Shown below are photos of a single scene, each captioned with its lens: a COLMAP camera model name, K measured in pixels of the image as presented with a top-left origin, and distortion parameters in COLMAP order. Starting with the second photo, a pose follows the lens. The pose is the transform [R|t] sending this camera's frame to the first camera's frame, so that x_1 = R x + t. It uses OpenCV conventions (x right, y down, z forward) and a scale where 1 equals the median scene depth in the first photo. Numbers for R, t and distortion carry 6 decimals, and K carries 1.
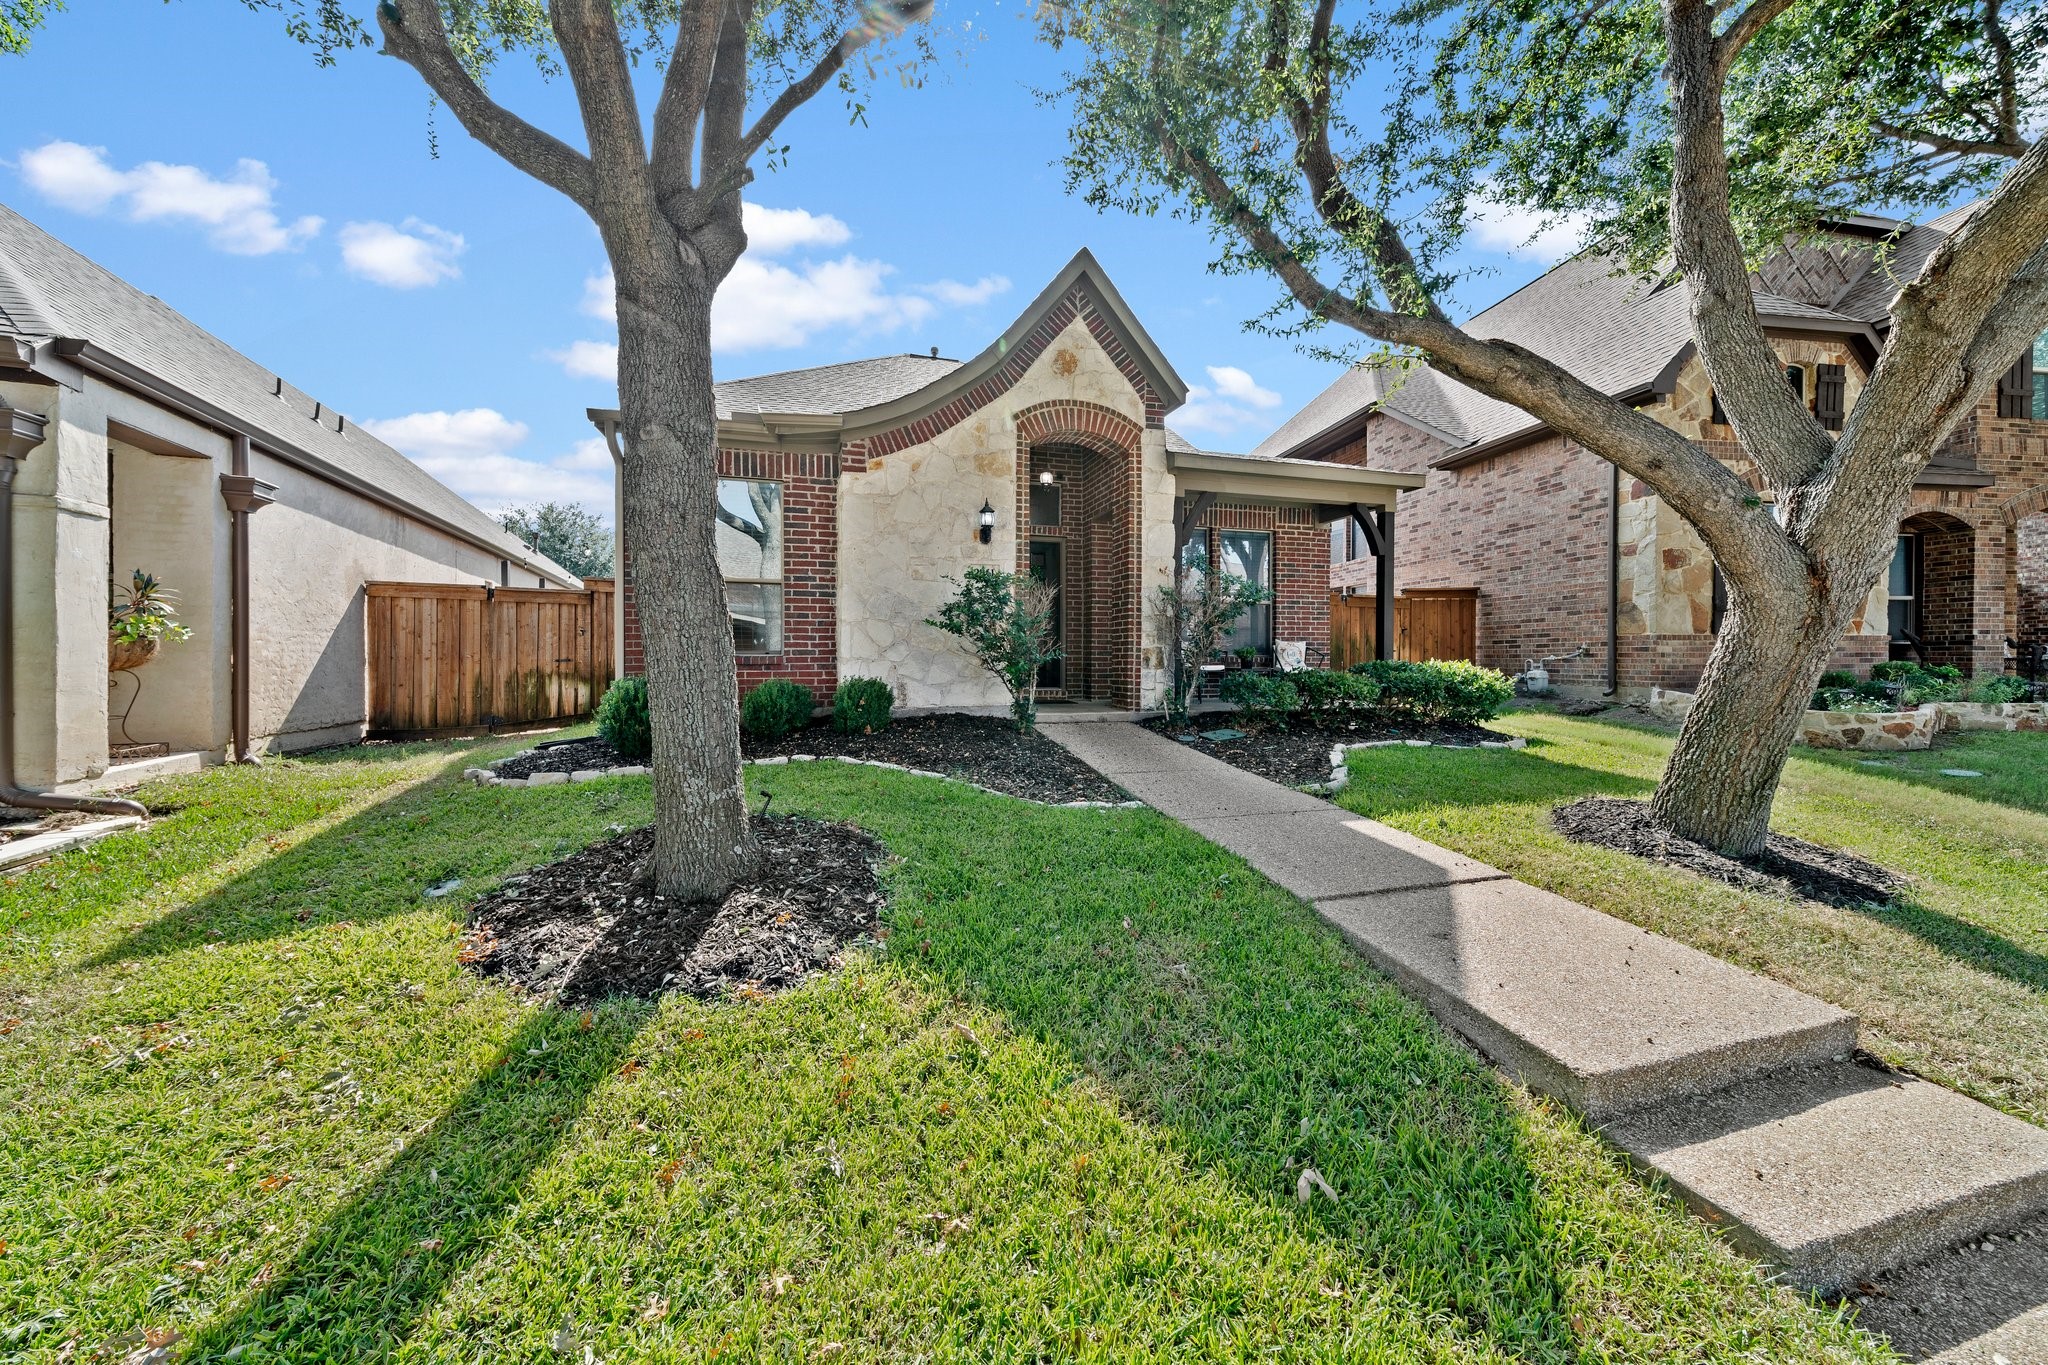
lens RADIAL K [[719.7, 0, 1032.7], [0, 719.7, 667.7], [0, 0, 1]] dist [0.017816, -0.000365]
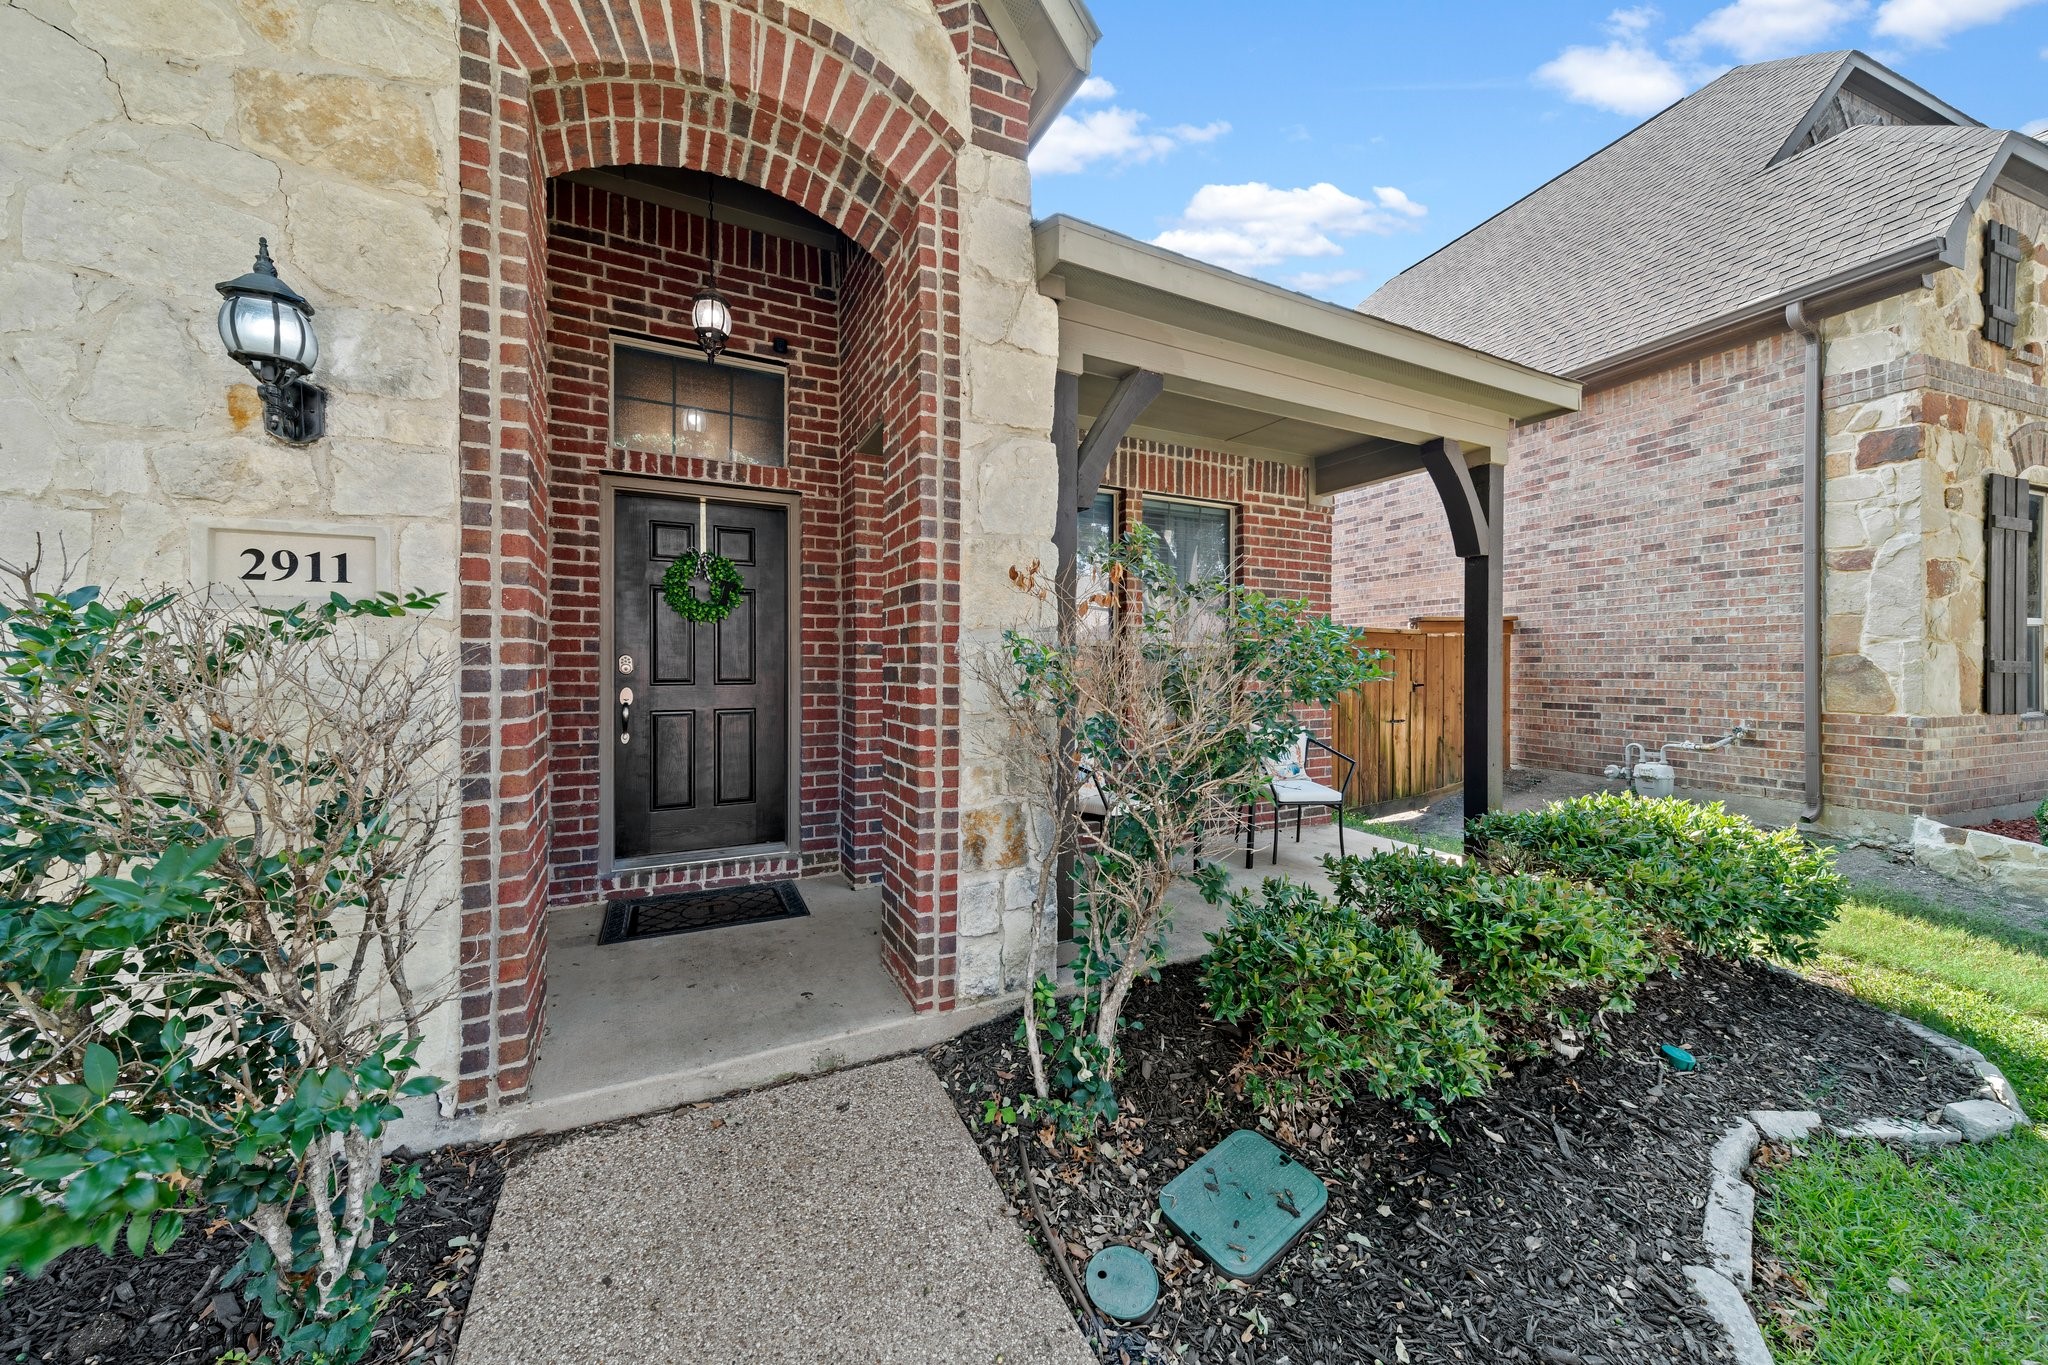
lens RADIAL K [[719.7, 0, 1032.7], [0, 719.7, 667.7], [0, 0, 1]] dist [0.017816, -0.000365]
pose [[0.981826, 0.000673, 0.189783, 0.121169], [0.000430, 0.999983, -0.005770, -0.090846], [-0.189783, 0.005747, 0.981809, 0.670512]]
